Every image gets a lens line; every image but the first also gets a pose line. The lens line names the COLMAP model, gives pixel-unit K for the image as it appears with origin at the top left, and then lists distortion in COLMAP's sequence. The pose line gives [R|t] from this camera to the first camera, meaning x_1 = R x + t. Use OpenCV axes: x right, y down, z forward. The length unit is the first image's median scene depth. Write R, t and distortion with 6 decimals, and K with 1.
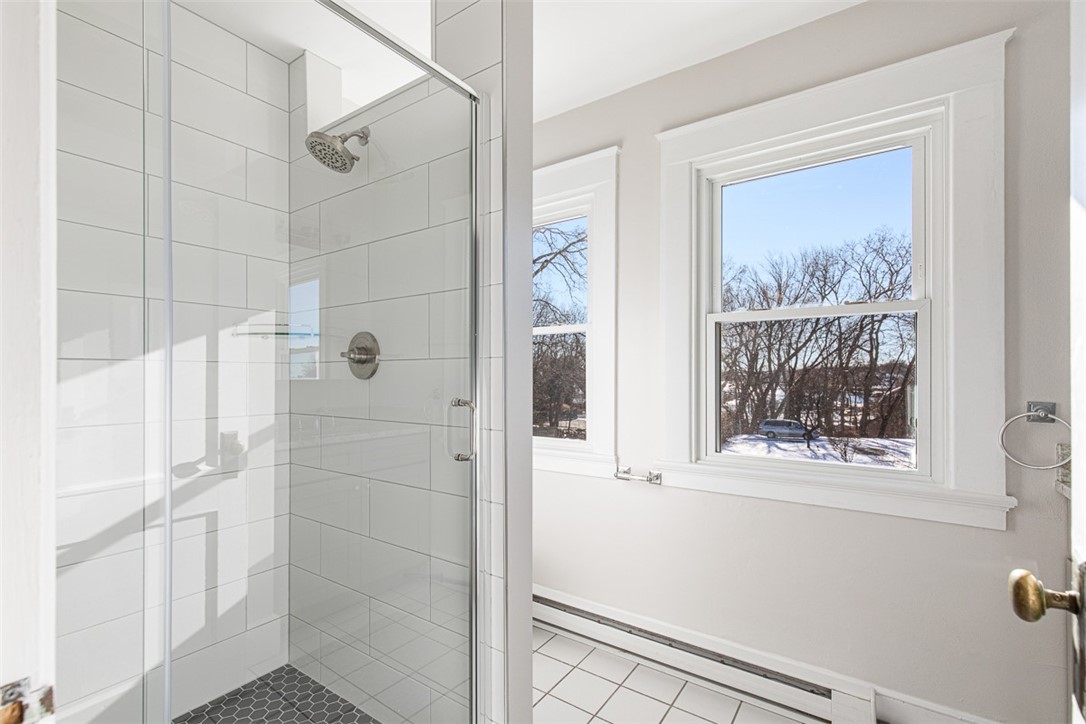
lens RADIAL K [[487.3, 0, 546.9], [0, 487.3, 368.9], [0, 0, 1]] dist [0.009232, 0.000292]
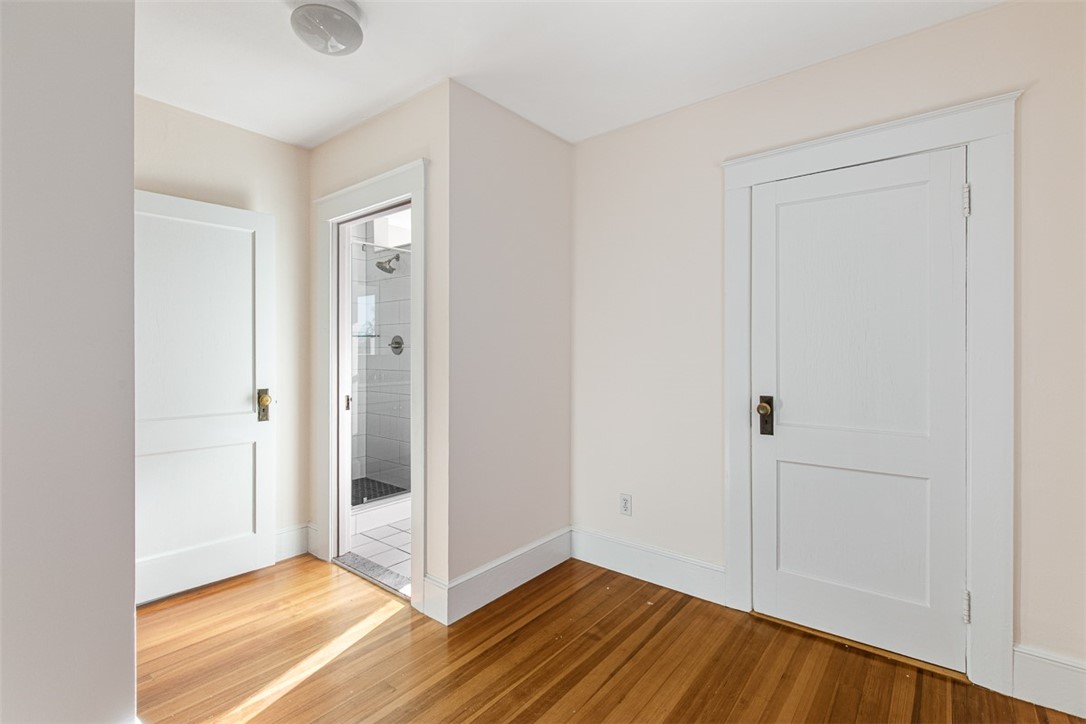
lens RADIAL K [[492.4, 0, 544.4], [0, 492.4, 366.6], [0, 0, 1]] dist [0.004603, 0.000620]
pose [[0.996737, 0.014918, -0.079329, 0.594673], [-0.011787, 0.999139, 0.039784, -0.027307], [0.079854, -0.038719, 0.996054, -1.499831]]
